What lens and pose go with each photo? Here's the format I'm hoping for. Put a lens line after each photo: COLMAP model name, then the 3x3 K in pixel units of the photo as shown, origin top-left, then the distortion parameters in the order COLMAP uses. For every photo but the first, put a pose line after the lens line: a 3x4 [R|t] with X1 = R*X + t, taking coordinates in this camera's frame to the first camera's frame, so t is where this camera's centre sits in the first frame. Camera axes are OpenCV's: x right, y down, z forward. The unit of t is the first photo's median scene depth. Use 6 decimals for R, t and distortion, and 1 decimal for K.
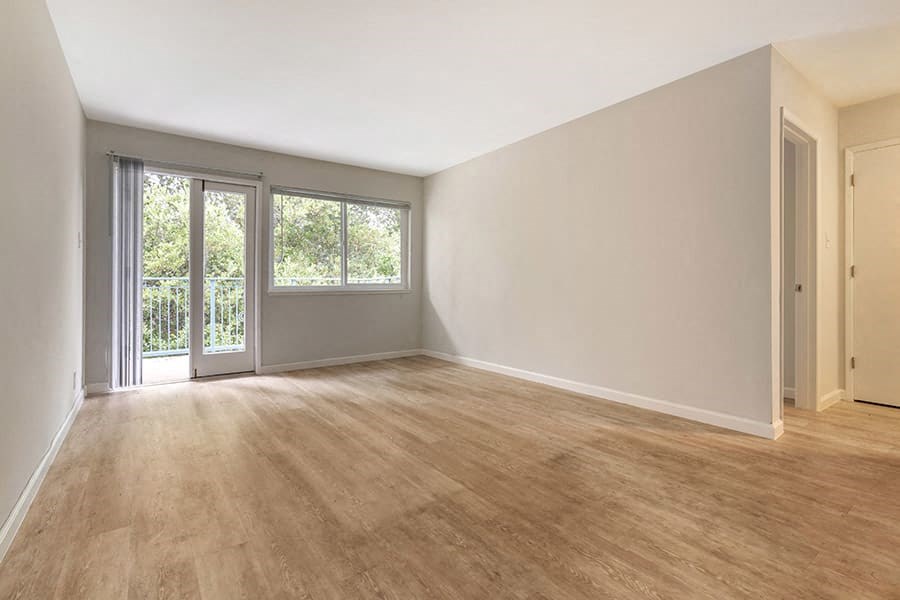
lens RADIAL K [[427.8, 0, 453.1], [0, 427.8, 288.5], [0, 0, 1]] dist [-0.002827, 0.000046]
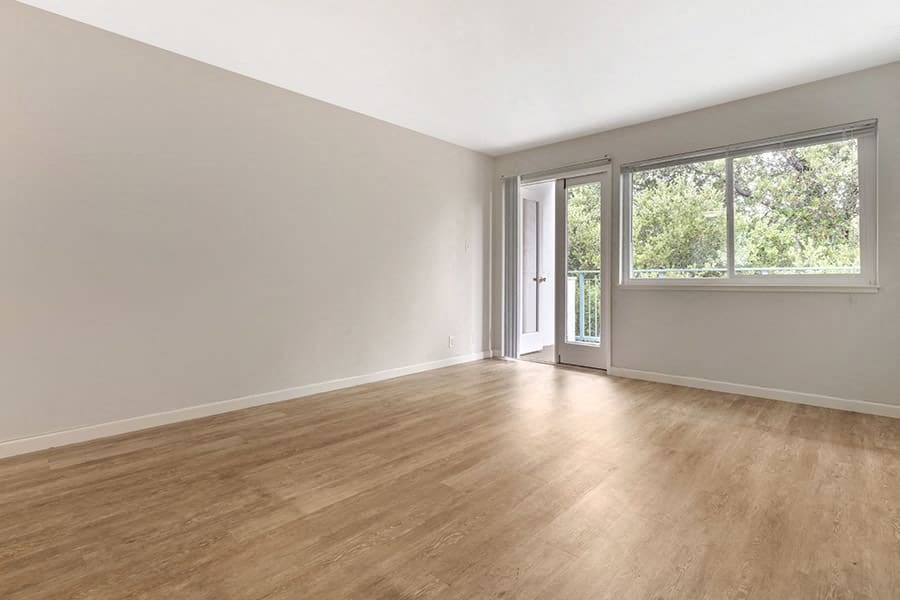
lens RADIAL K [[436.0, 0, 439.6], [0, 436.0, 274.0], [0, 0, 1]] dist [-0.005156, 0.000071]
pose [[0.158208, -0.007354, -0.987378, 0.709627], [-0.009939, 0.999910, -0.009040, -0.005828], [0.987356, 0.011244, 0.158121, 0.854521]]
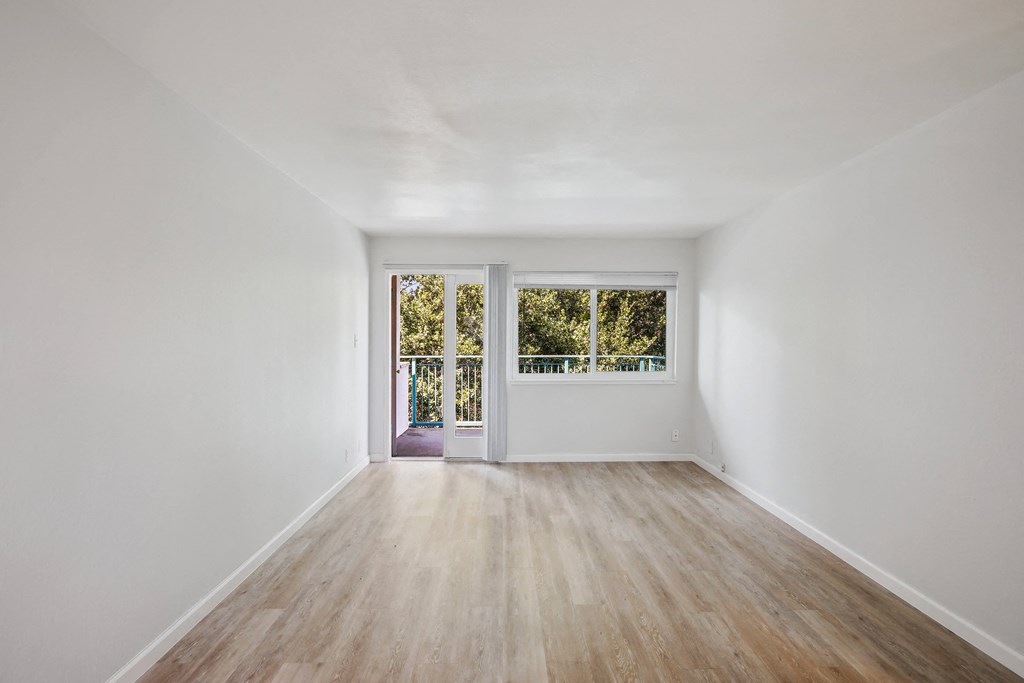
lens RADIAL K [[483.2, 0, 507.8], [0, 483.2, 344.9], [0, 0, 1]] dist [0.001969, 0.000377]
pose [[0.810868, 0.016466, -0.584998, 0.379536], [-0.010304, 0.999851, 0.013860, -0.157280], [0.585139, -0.005211, 0.810916, 0.152953]]
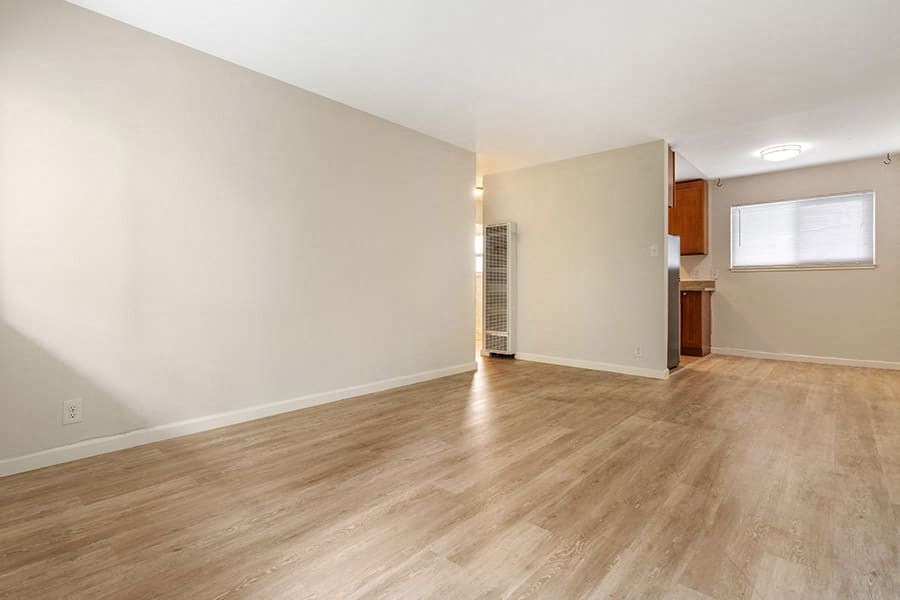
lens RADIAL K [[433.0, 0, 436.6], [0, 433.0, 280.2], [0, 0, 1]] dist [0.001796, 0.000564]
pose [[-0.192384, 0.014828, 0.981208, -1.059355], [0.003522, 0.999890, -0.014420, -0.005283], [-0.981313, 0.000681, -0.192415, 1.528264]]
